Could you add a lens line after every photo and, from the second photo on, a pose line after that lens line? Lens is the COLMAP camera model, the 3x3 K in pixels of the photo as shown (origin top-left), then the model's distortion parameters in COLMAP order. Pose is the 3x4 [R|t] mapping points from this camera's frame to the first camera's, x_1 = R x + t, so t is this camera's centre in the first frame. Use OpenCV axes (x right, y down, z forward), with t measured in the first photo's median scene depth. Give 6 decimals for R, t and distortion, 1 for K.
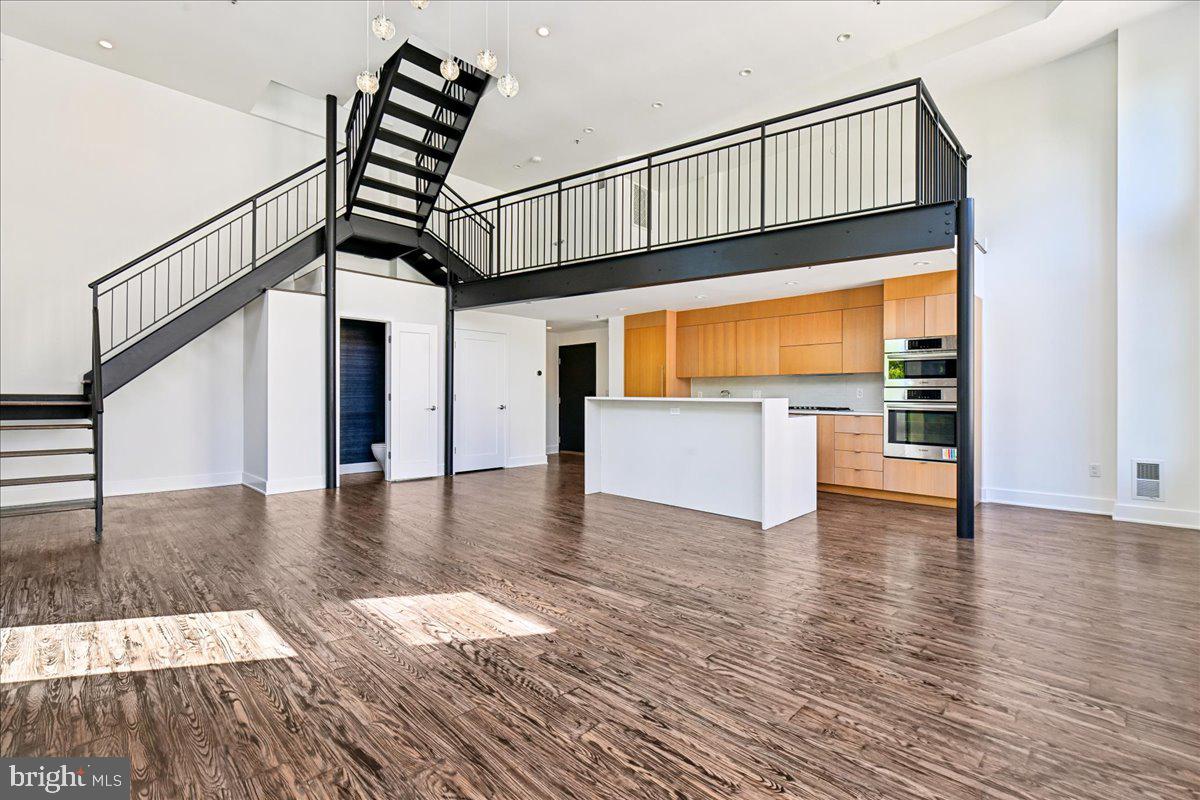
lens RADIAL K [[524.7, 0, 595.2], [0, 524.7, 398.7], [0, 0, 1]] dist [0.000867, 0.000030]
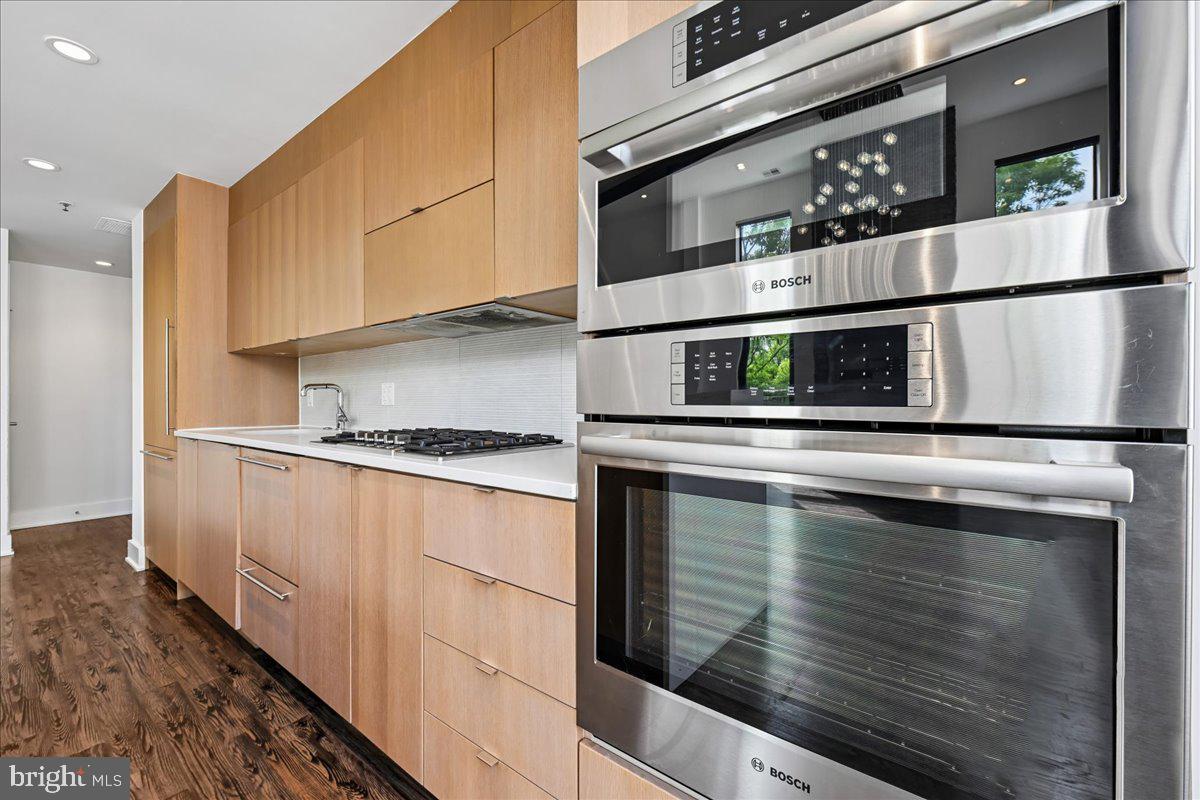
lens RADIAL K [[473.8, 0, 600.0], [0, 473.8, 395.7], [0, 0, 1]] dist [-0.002994, 0.000226]
pose [[0.990304, -0.020367, 0.137417, 0.497869], [0.019692, 0.999786, 0.006269, -0.002536], [-0.137515, -0.003502, 0.990493, 0.782171]]
